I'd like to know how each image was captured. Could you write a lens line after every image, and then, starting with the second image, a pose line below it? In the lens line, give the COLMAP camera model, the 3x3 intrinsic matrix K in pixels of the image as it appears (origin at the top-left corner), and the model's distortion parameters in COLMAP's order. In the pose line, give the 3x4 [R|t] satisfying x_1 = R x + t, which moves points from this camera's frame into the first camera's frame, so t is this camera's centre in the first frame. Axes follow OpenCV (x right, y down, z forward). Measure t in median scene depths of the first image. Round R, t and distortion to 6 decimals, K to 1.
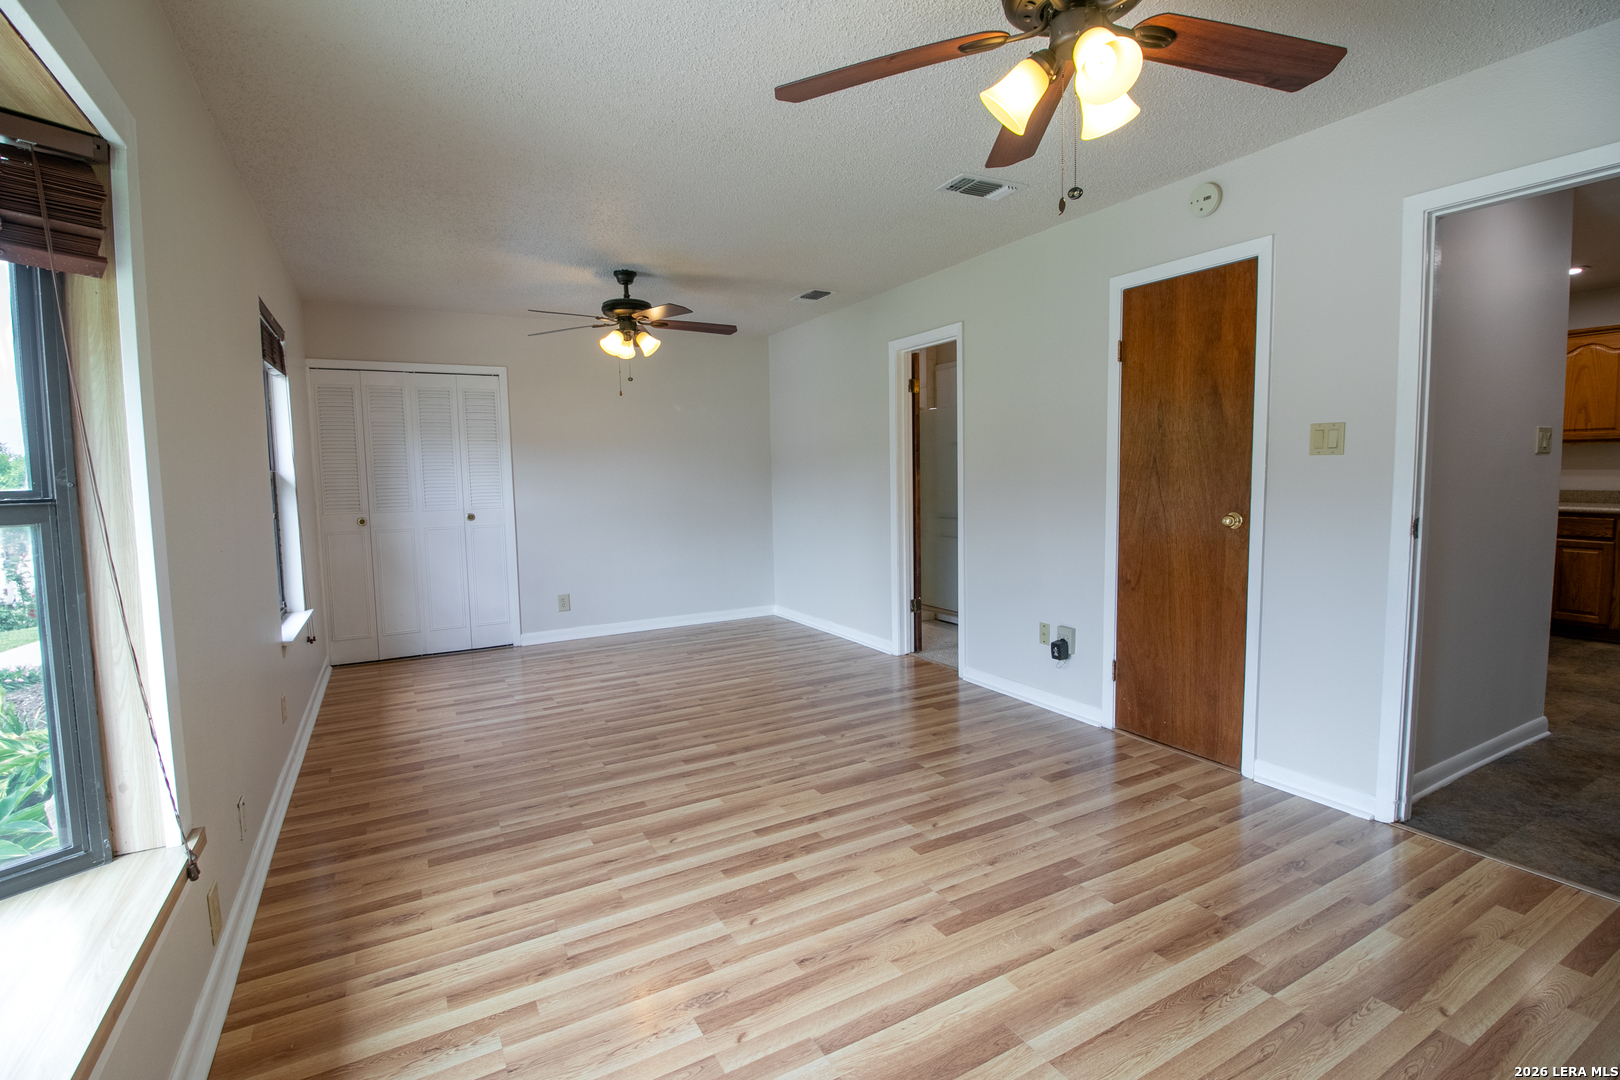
lens RADIAL K [[748.4, 0, 804.5], [0, 748.4, 538.7], [0, 0, 1]] dist [-0.001816, -0.011978]
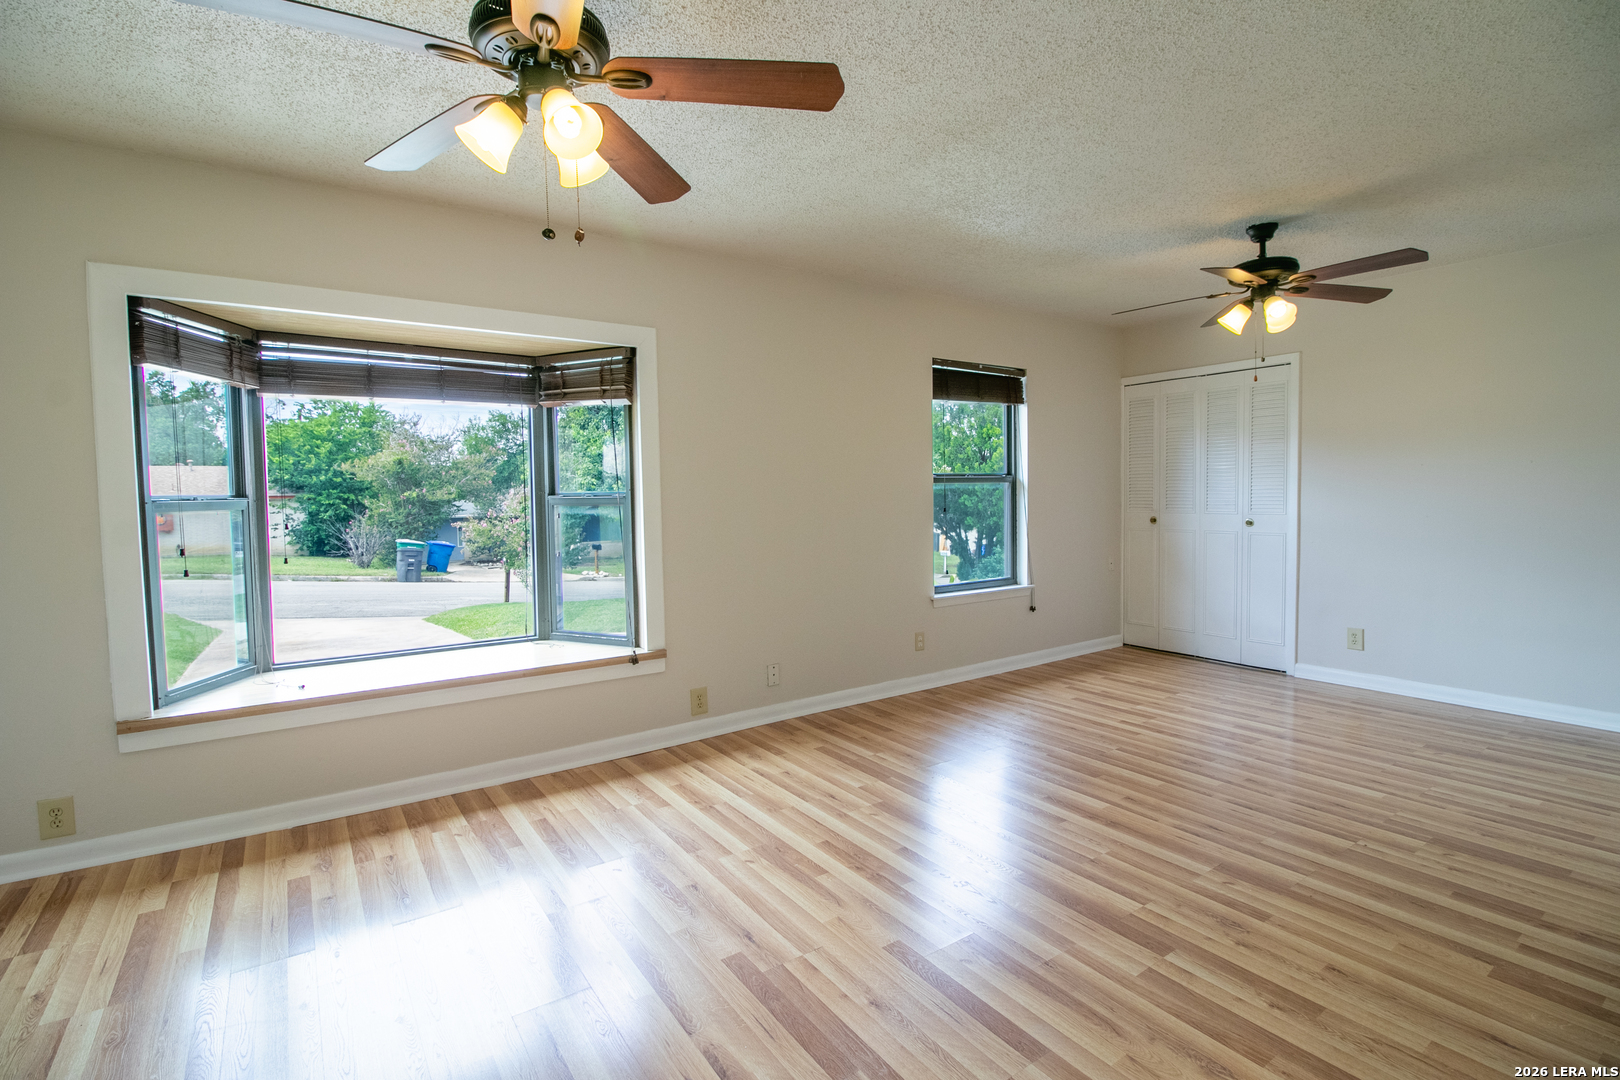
lens RADIAL K [[748.4, 0, 802.6], [0, 748.4, 529.3], [0, 0, 1]] dist [-0.001816, -0.011978]
pose [[0.096329, 0.070328, -0.992862, 0.691603], [-0.074156, 0.995236, 0.063302, -0.062812], [0.992583, 0.067529, 0.101086, 0.588571]]
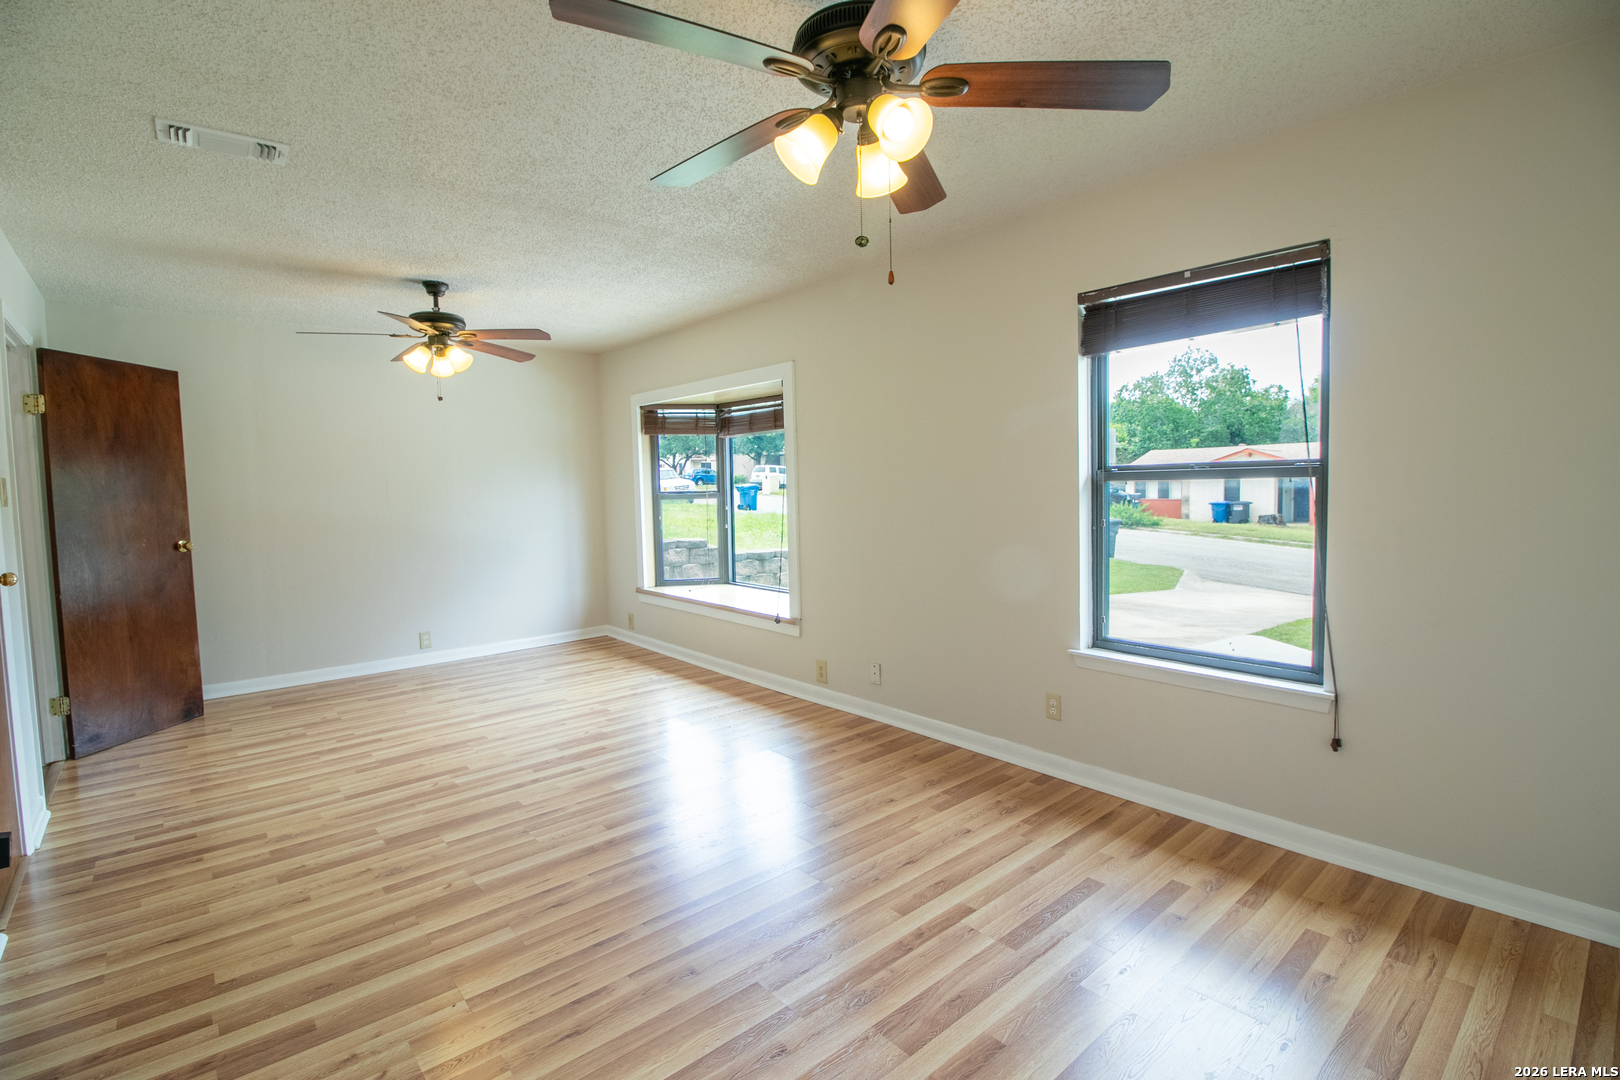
lens RADIAL K [[748.4, 0, 807.0], [0, 748.4, 534.9], [0, 0, 1]] dist [-0.001816, -0.011978]
pose [[-0.977412, 0.056767, -0.203578, -0.163486], [0.024495, 0.987188, 0.157672, -0.169868], [0.209920, 0.149124, -0.966279, 1.823027]]
